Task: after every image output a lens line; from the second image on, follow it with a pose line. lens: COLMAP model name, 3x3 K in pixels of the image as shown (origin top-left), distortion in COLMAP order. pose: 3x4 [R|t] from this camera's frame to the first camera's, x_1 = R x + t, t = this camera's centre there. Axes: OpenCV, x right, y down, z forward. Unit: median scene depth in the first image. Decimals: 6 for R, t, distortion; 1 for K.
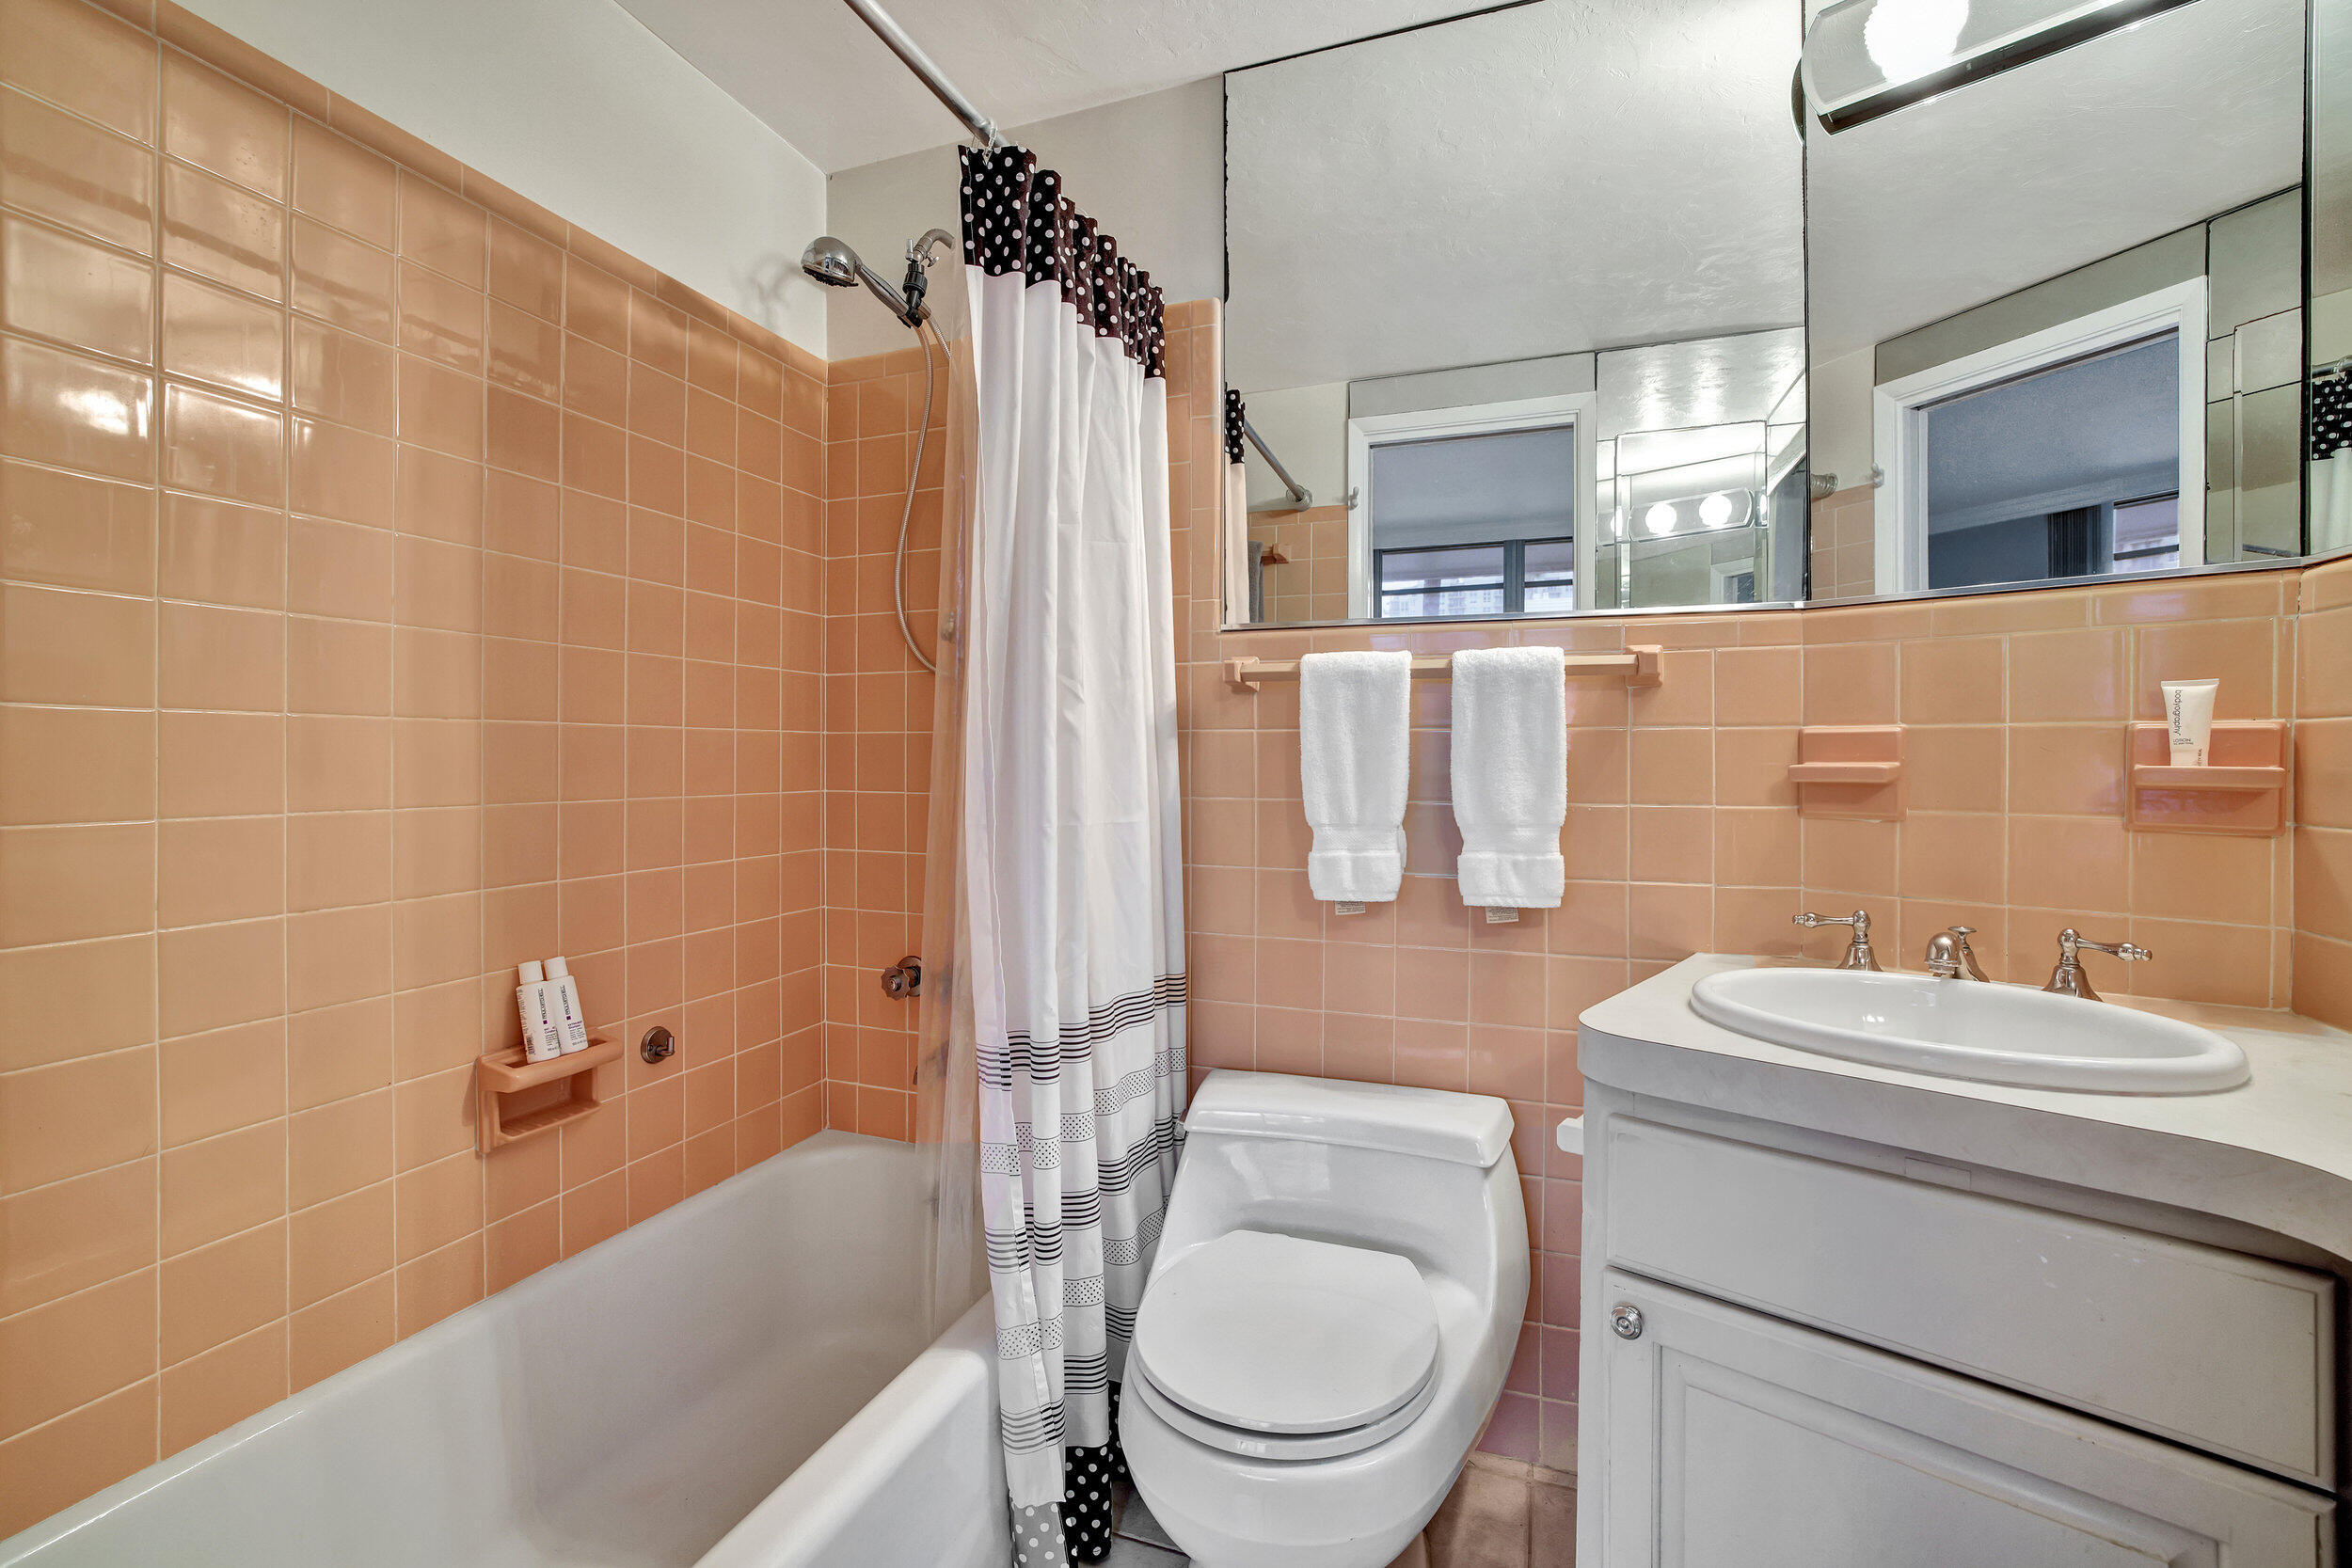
lens RADIAL K [[1052.5, 0, 1167.6], [0, 1052.5, 774.2], [0, 0, 1]] dist [-0.017855, 0.009440]
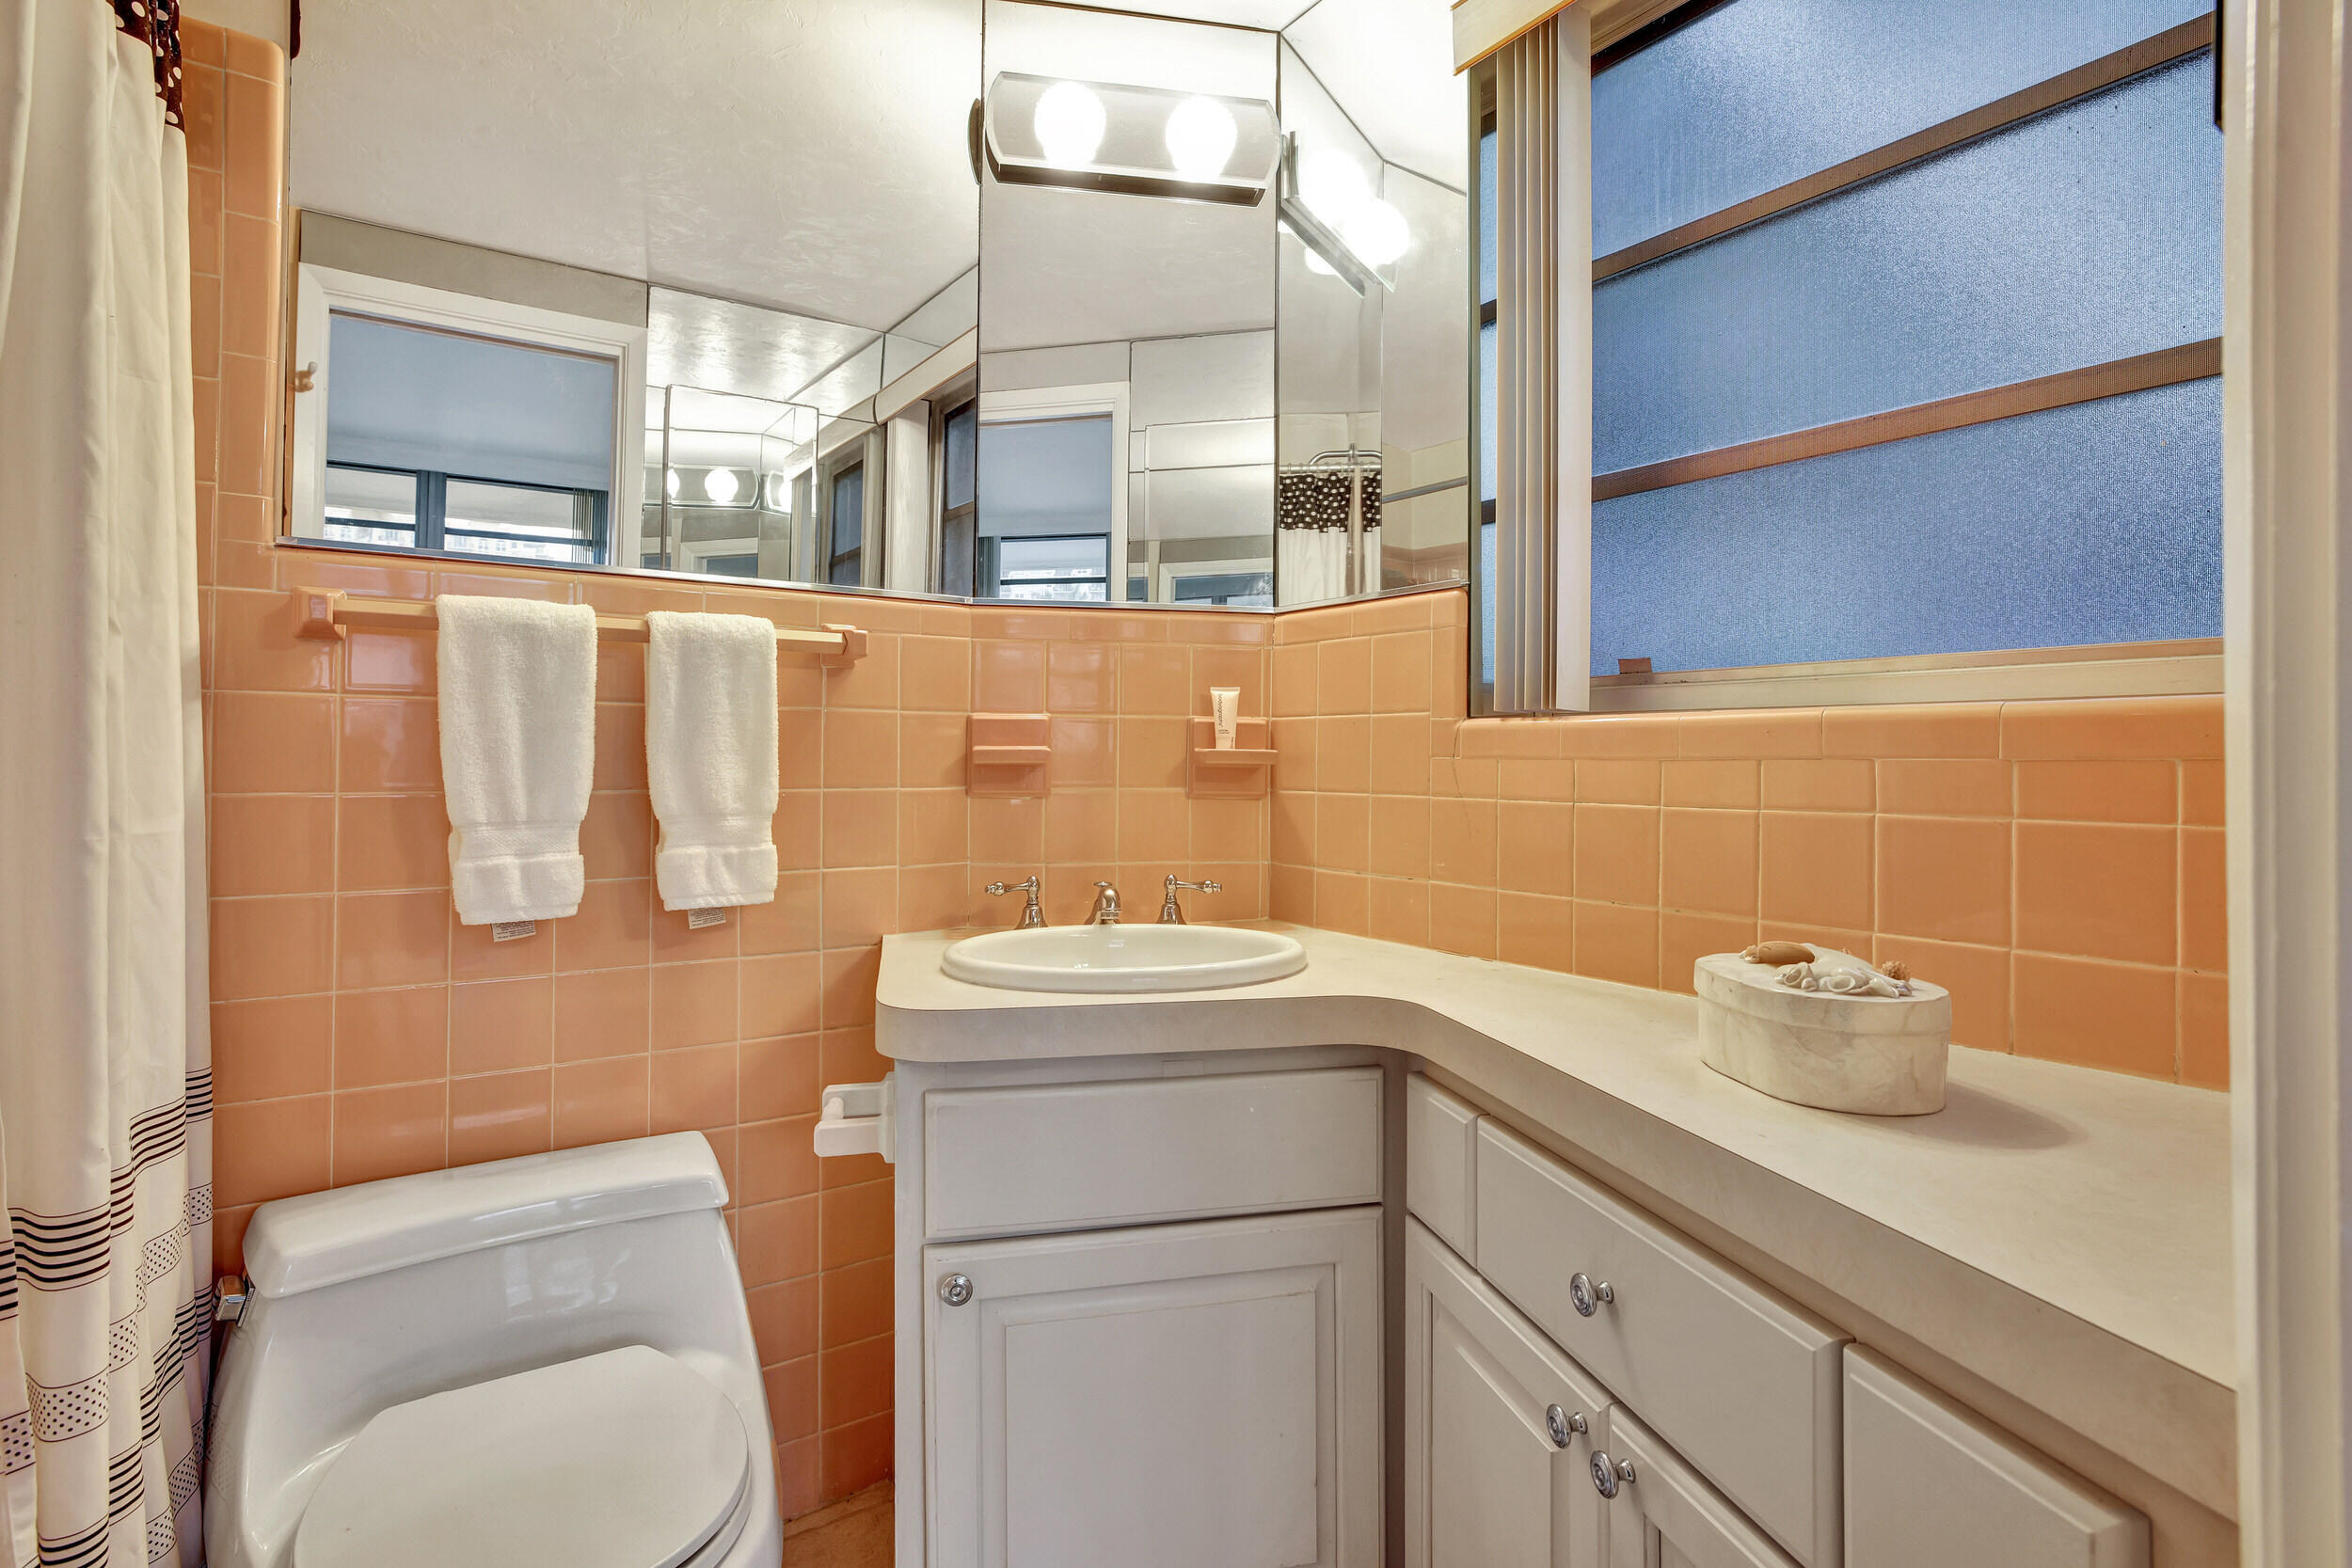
lens RADIAL K [[1200.4, 0, 1173.6], [0, 1200.4, 763.8], [0, 0, 1]] dist [-0.004899, 0.007597]
pose [[0.574735, -0.002558, 0.818335, -0.281578], [0.008289, 0.999962, -0.002696, 0.011763], [-0.818297, 0.008332, 0.574735, 0.107540]]
